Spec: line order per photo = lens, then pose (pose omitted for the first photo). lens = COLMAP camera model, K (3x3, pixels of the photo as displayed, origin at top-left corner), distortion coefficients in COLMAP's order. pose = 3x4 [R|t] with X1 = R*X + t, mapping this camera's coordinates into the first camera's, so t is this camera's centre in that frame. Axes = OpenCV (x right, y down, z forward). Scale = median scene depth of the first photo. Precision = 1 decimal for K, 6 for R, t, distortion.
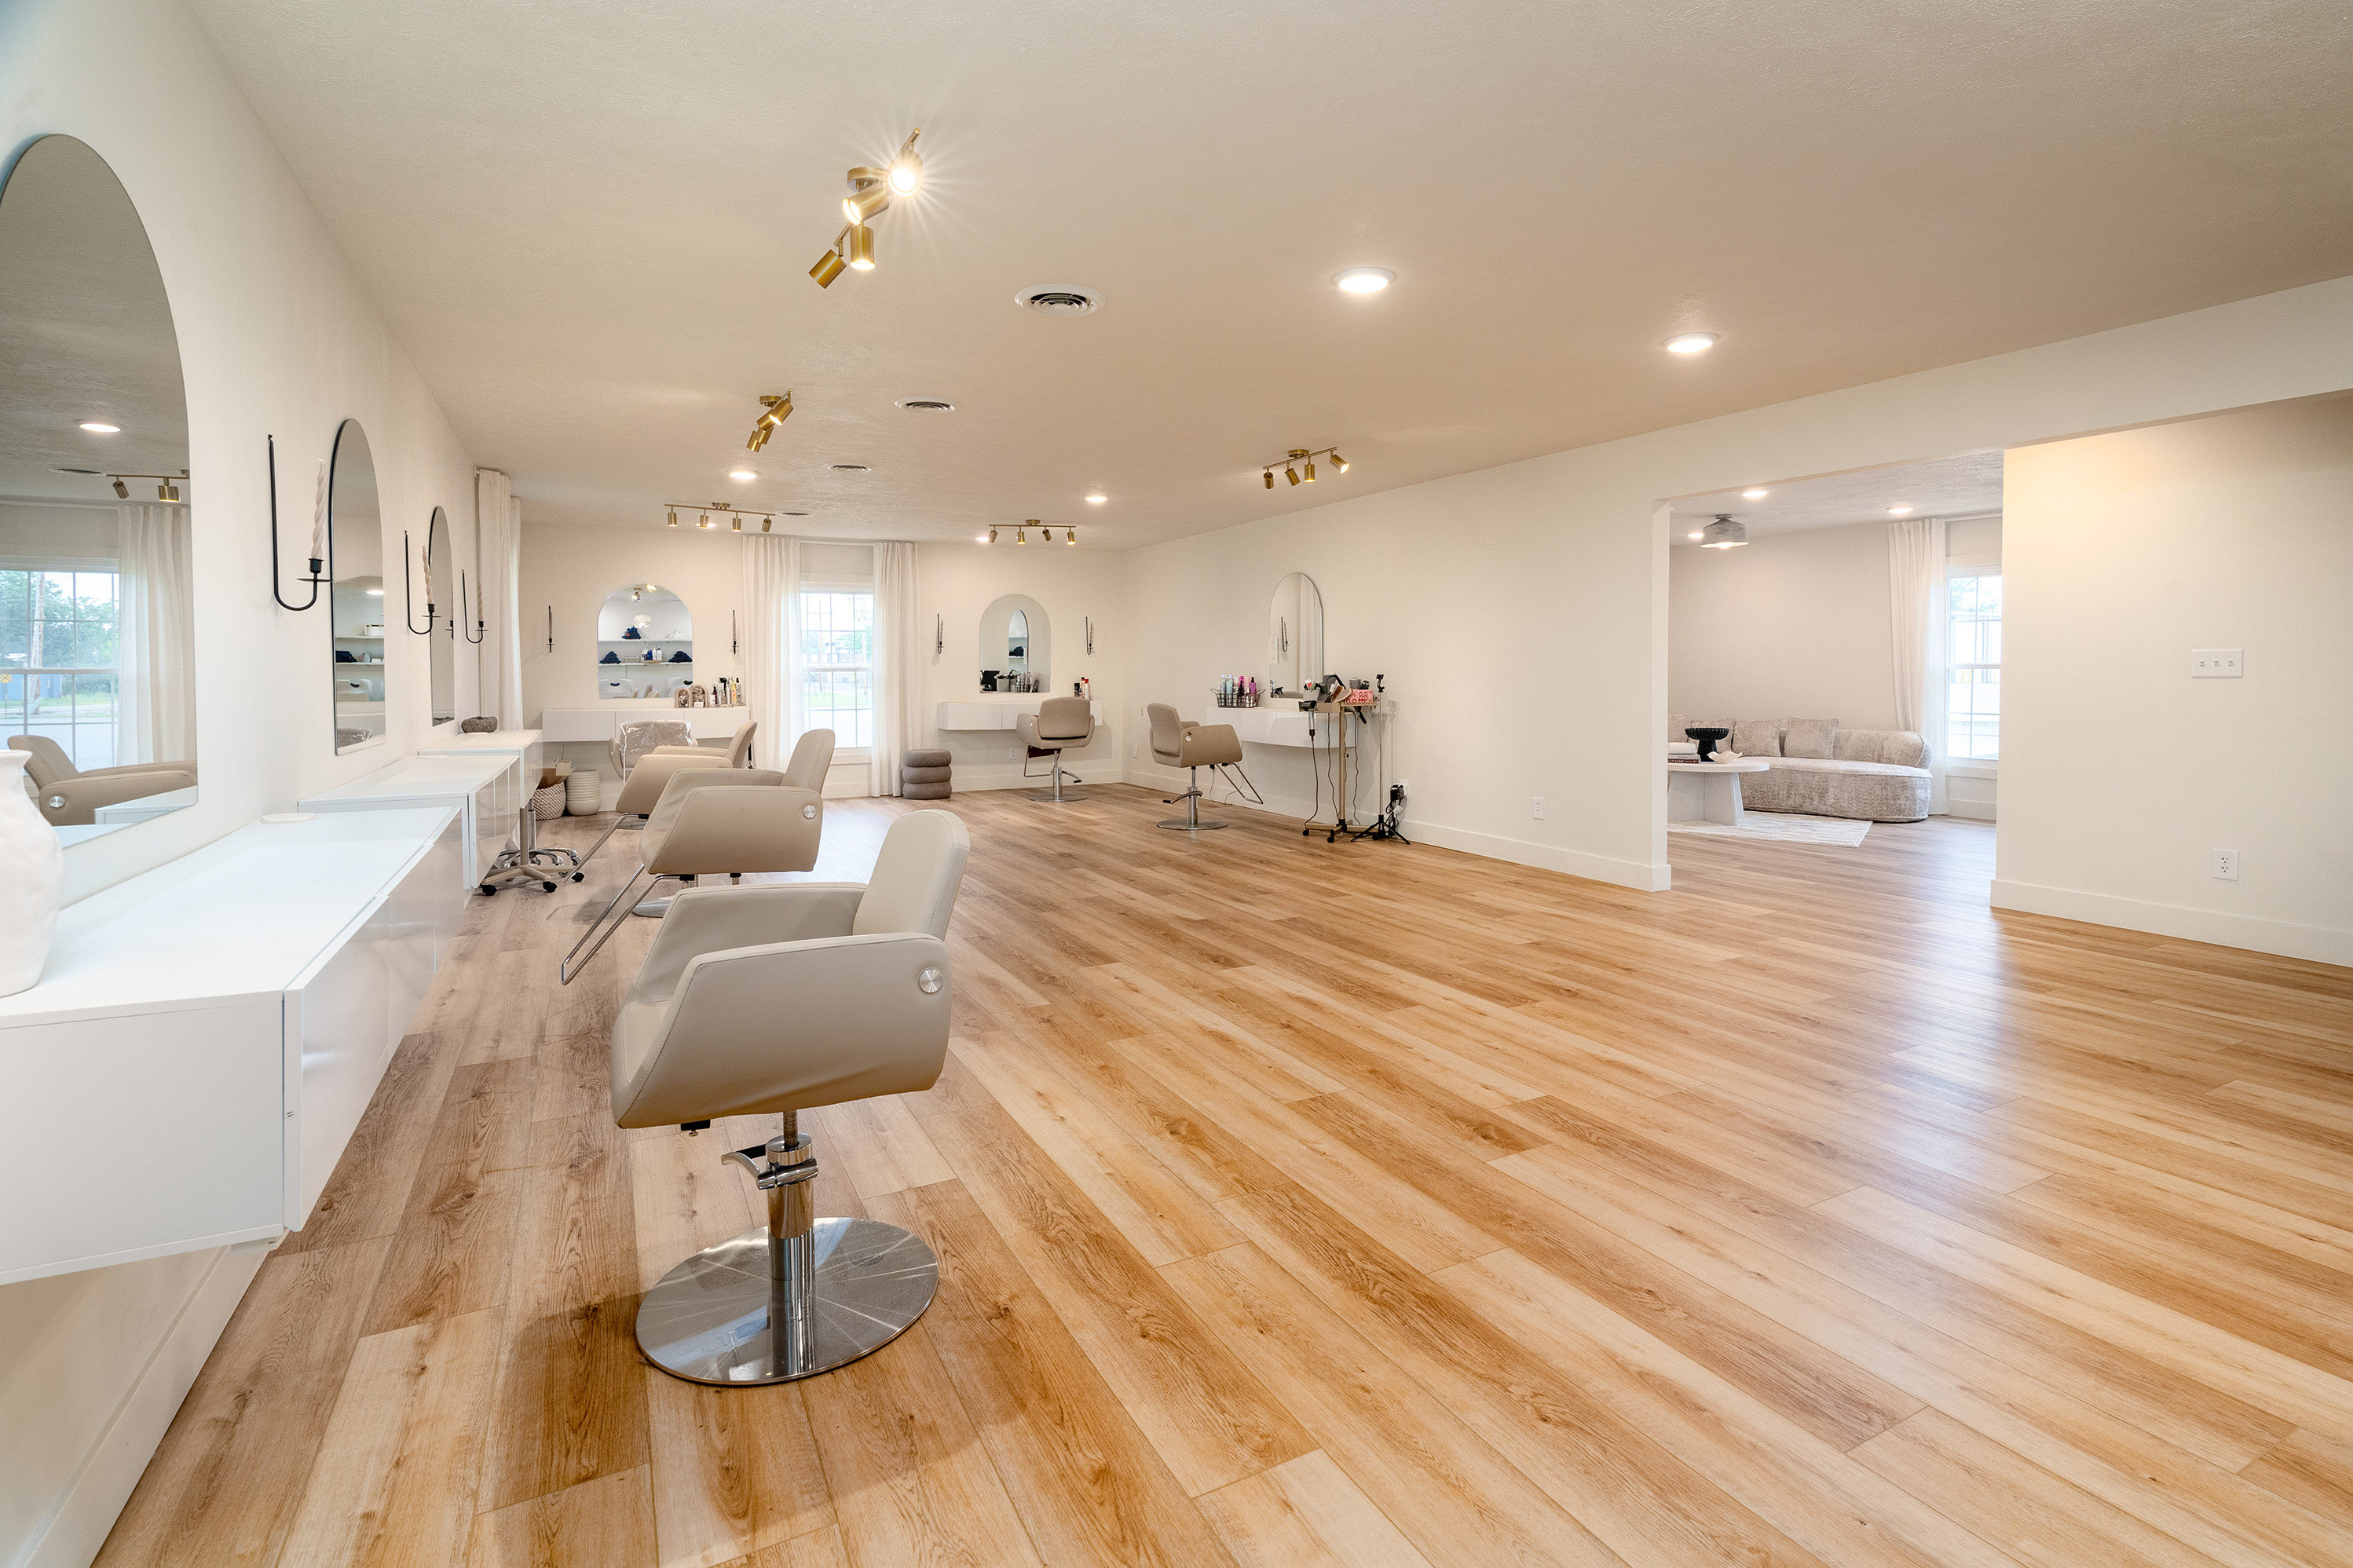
lens RADIAL K [[1093.1, 0, 1192.7], [0, 1093.1, 693.6], [0, 0, 1]] dist [-0.011079, 0.002934]
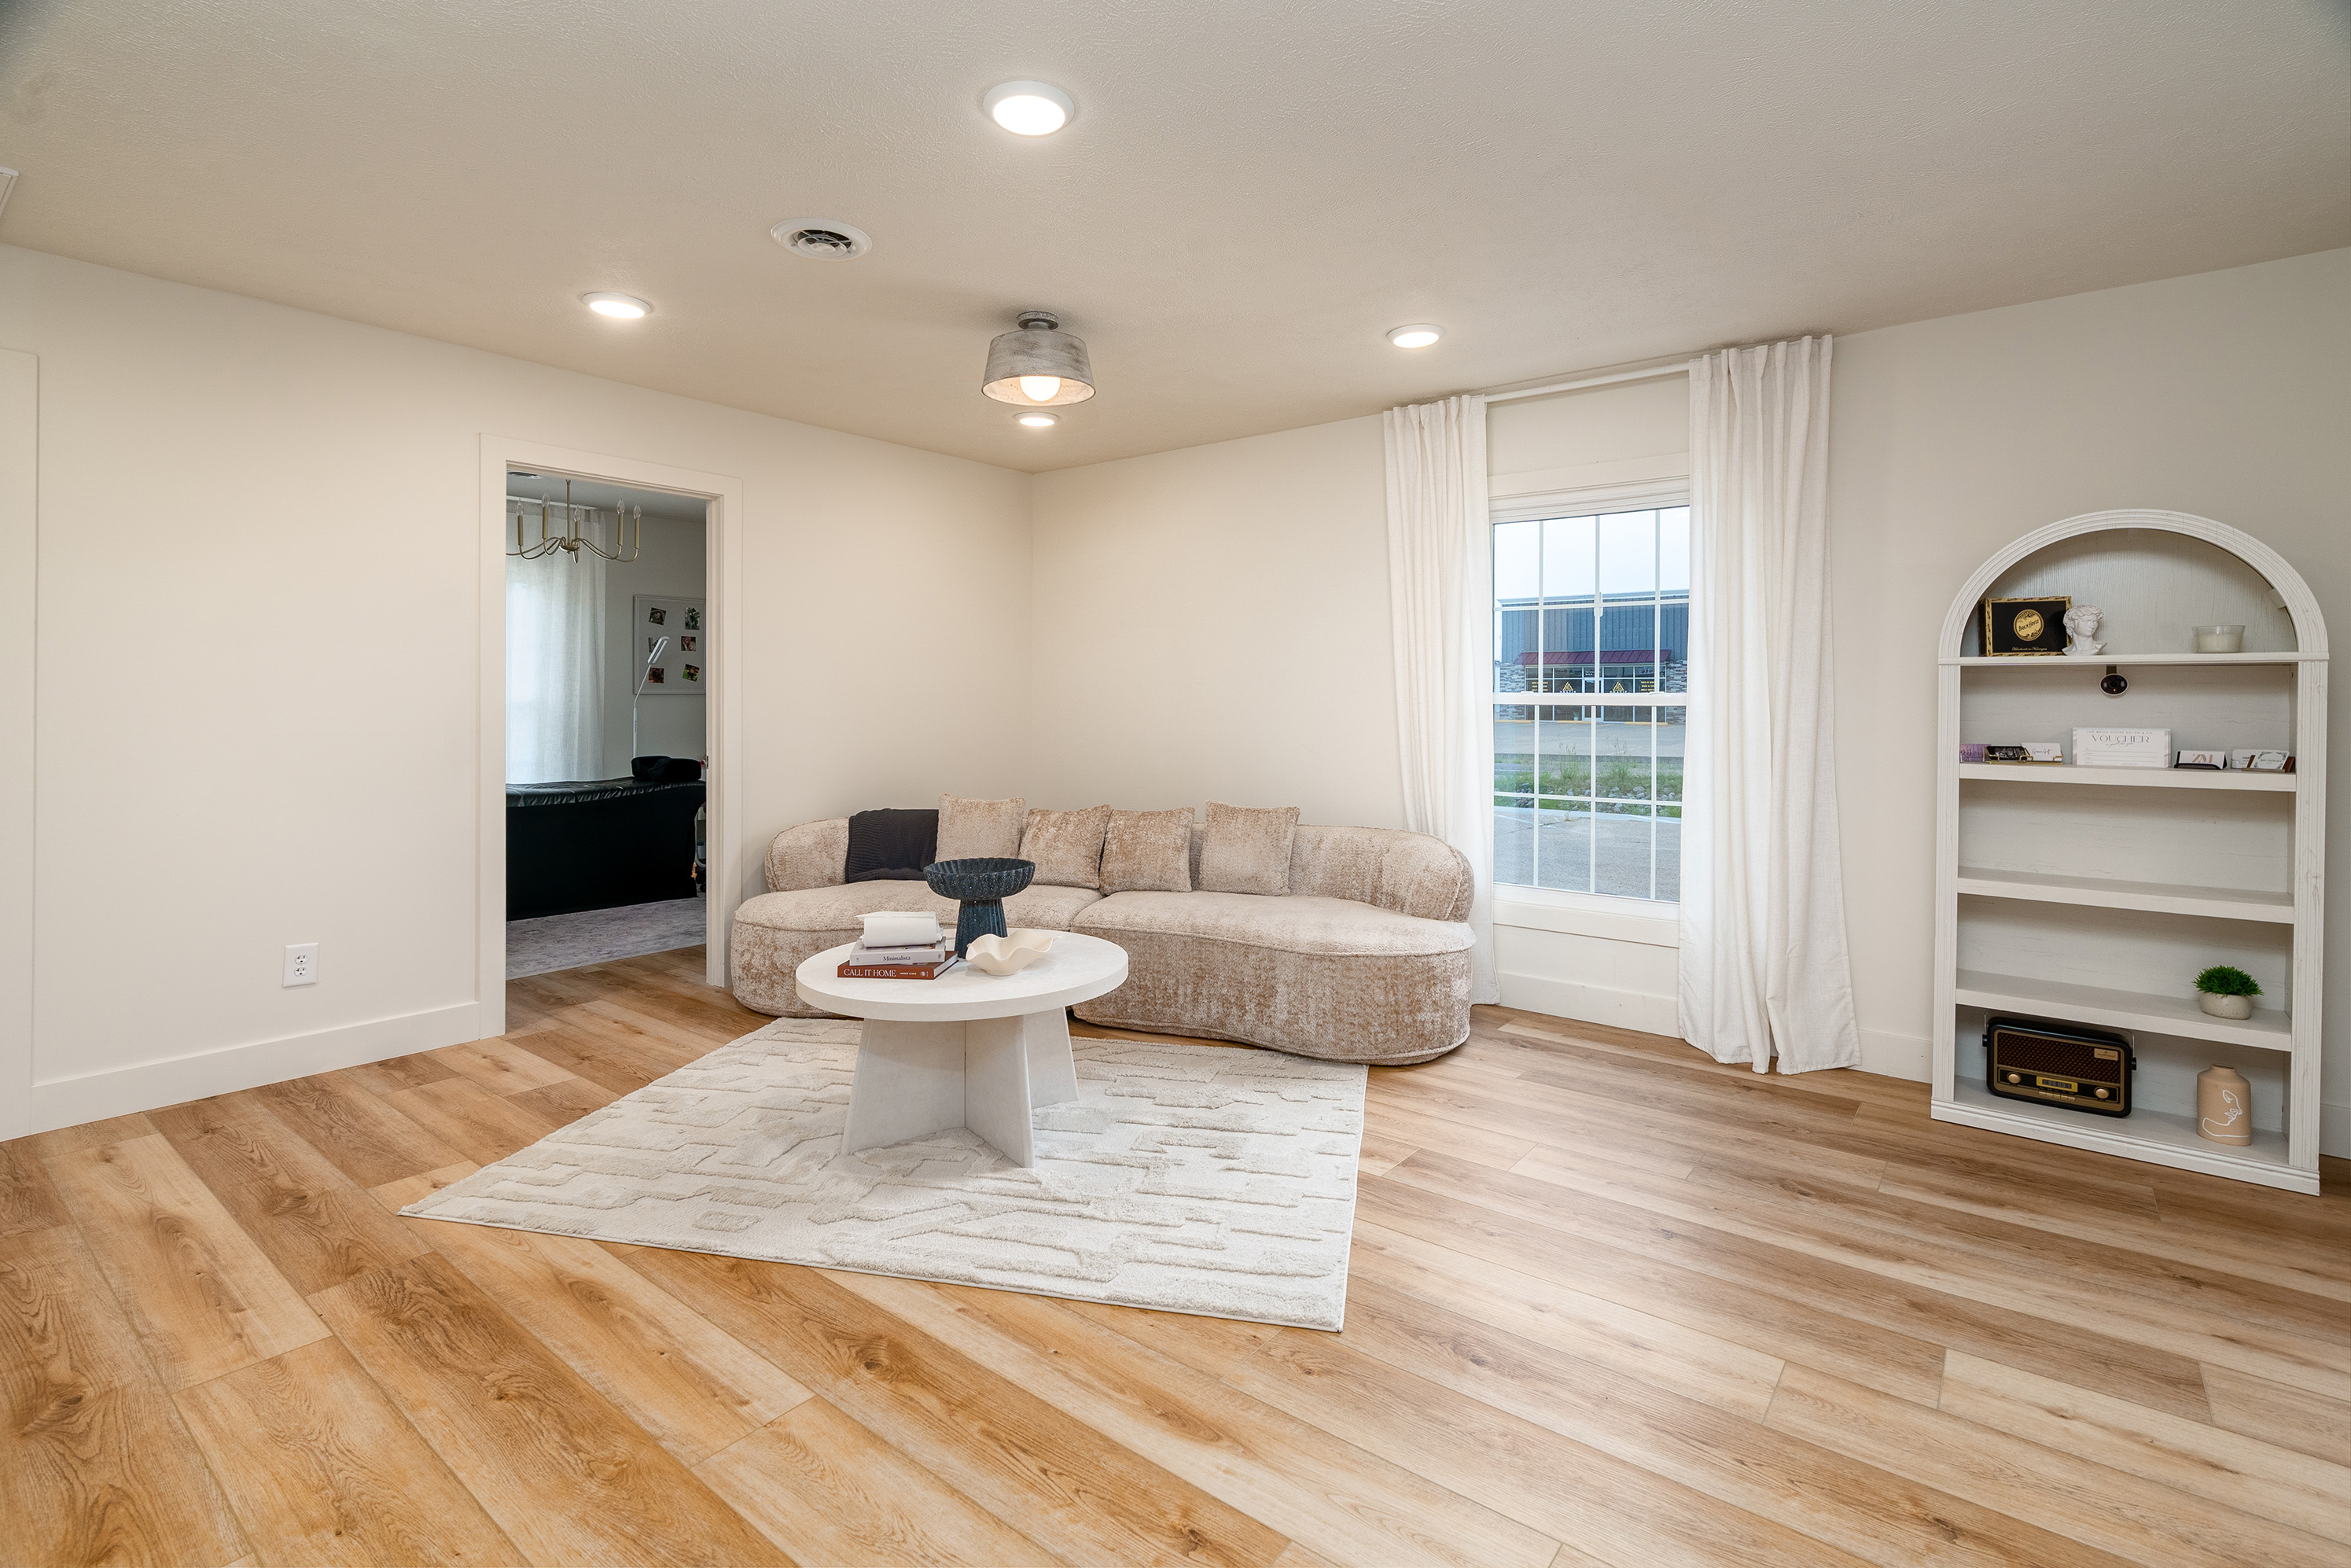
lens RADIAL K [[1092.3, 0, 1161.6], [0, 1092.3, 701.5], [0, 0, 1]] dist [-0.011079, 0.002934]
pose [[0.921007, 0.001275, 0.389543, 0.367615], [0.004851, 0.999880, -0.014742, -0.017157], [-0.389515, 0.015467, 0.920890, 0.609067]]
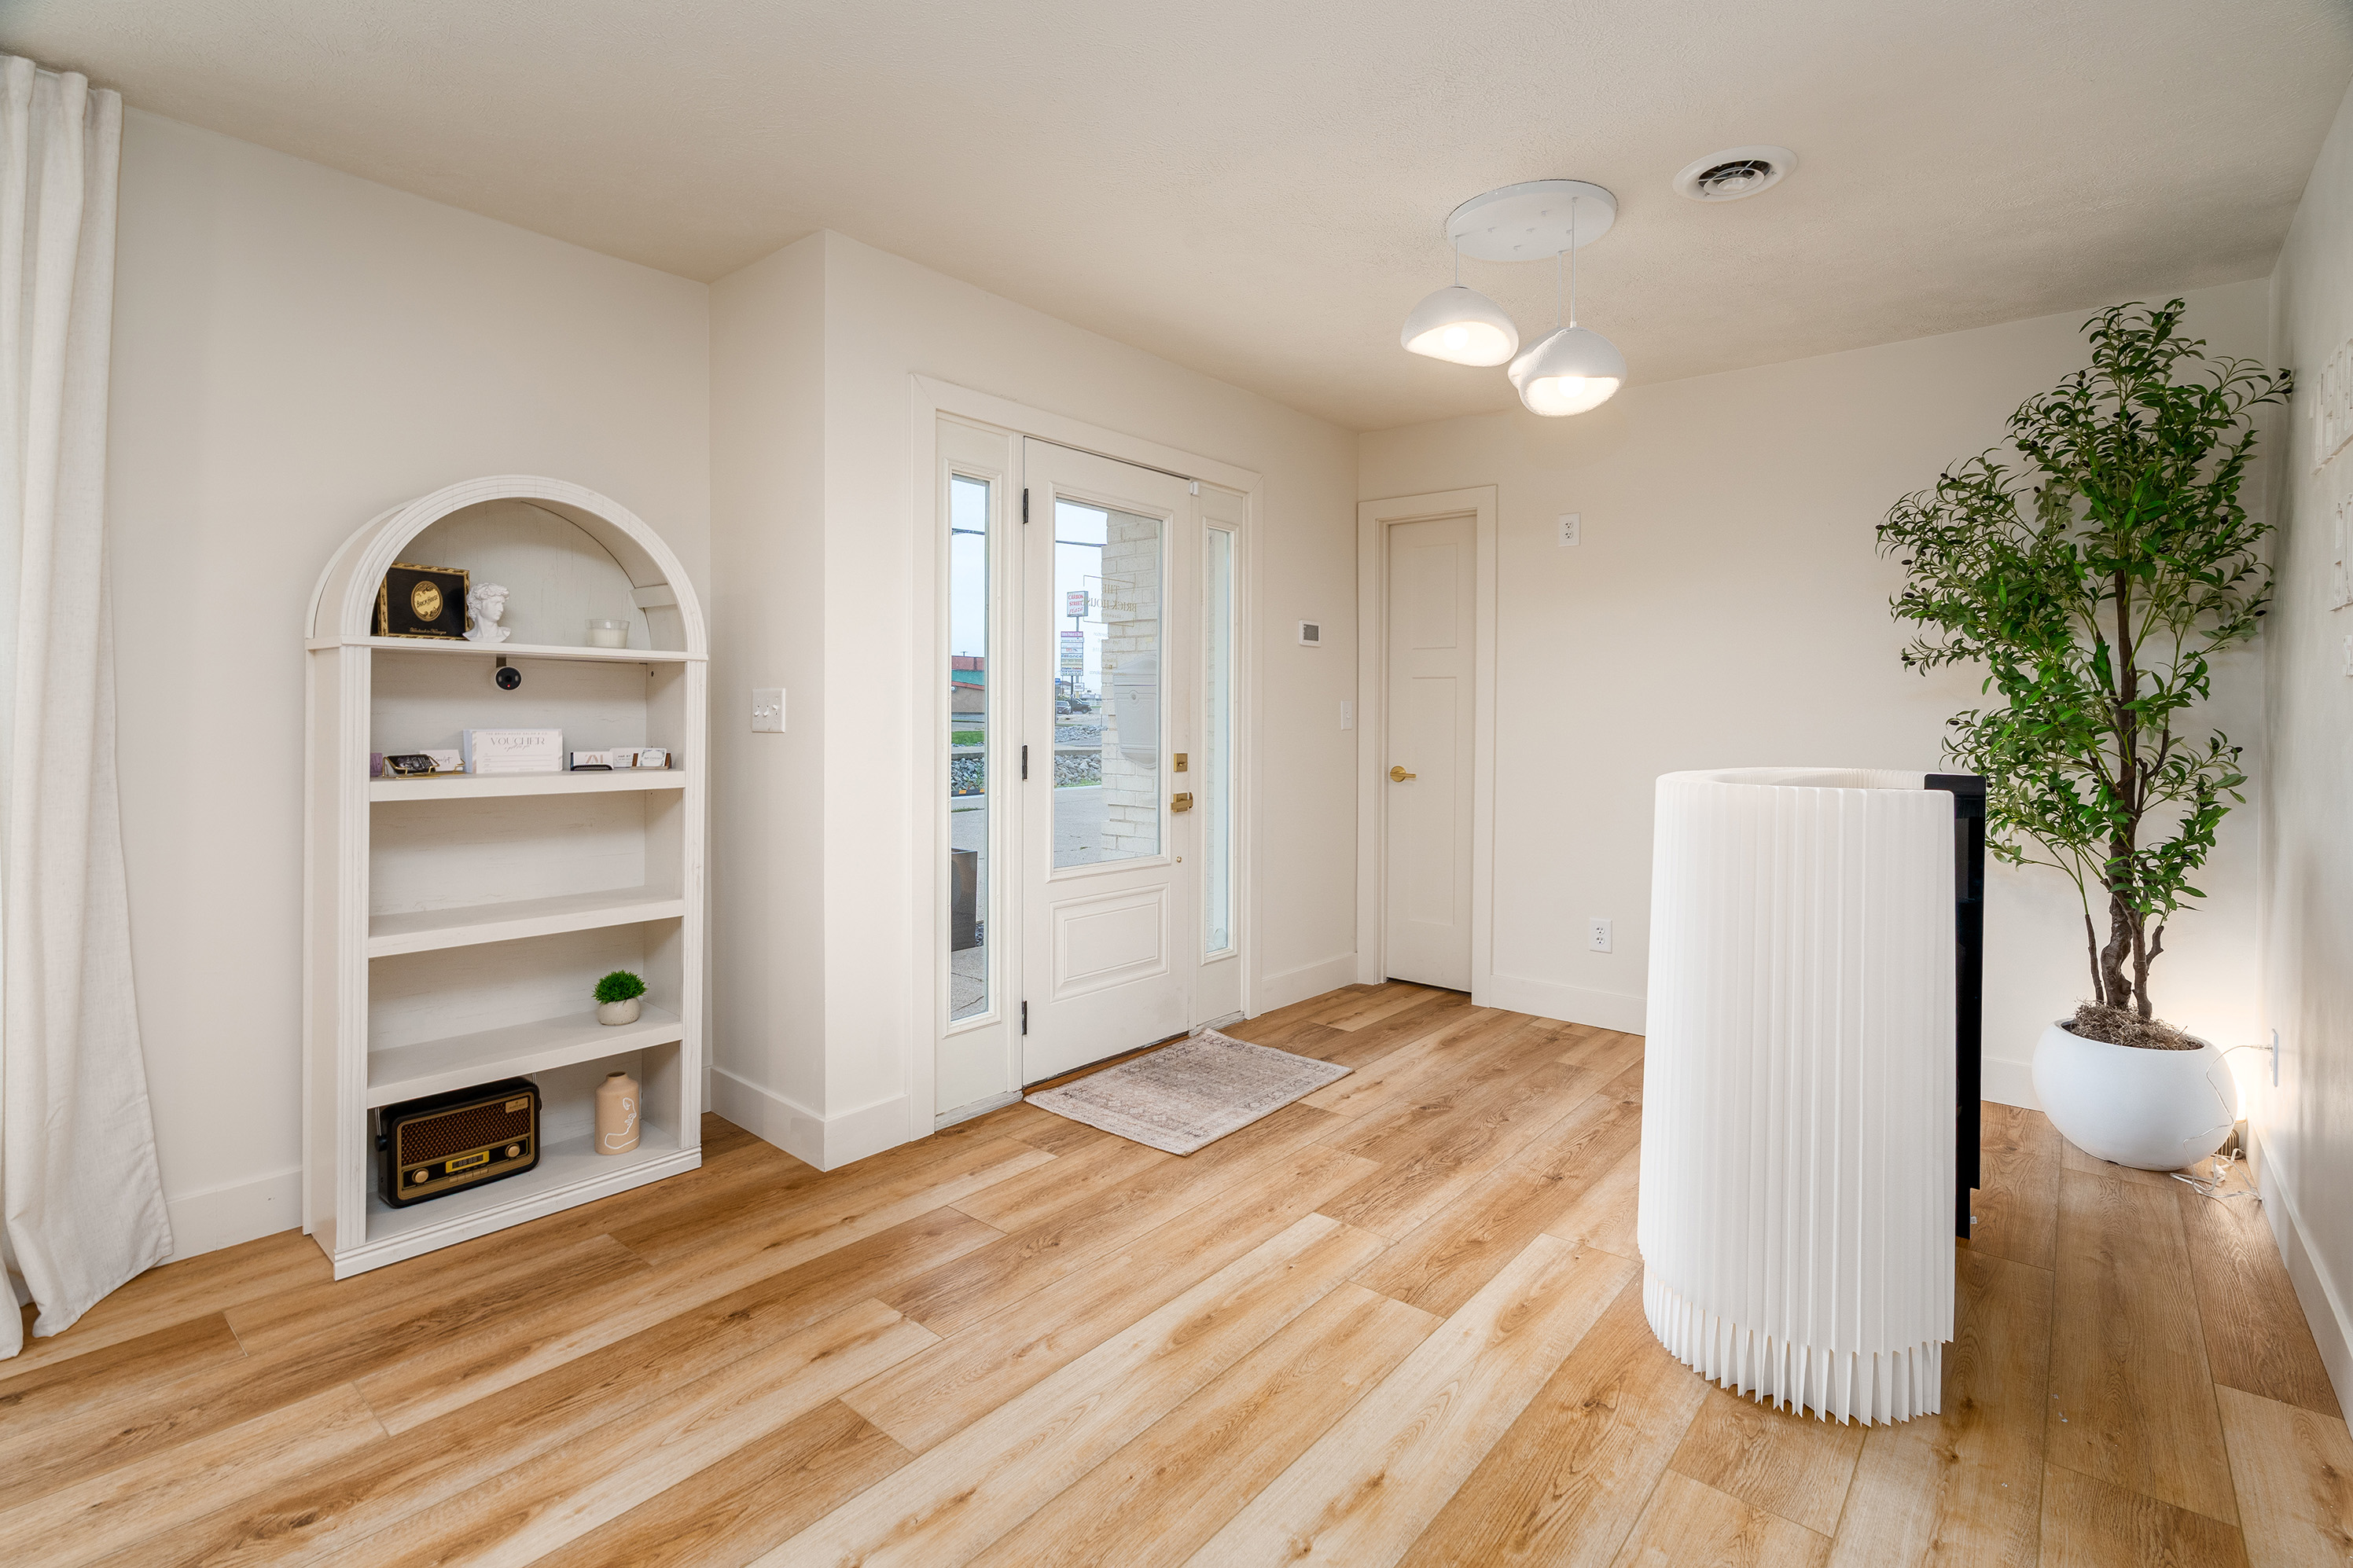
lens RADIAL K [[1093.1, 0, 1161.0], [0, 1093.1, 730.4], [0, 0, 1]] dist [-0.011079, 0.002934]
pose [[-0.365138, -0.020356, 0.930731, 0.432858], [0.007832, 0.999658, 0.024936, -0.018148], [-0.930921, 0.016395, -0.364853, 0.747963]]
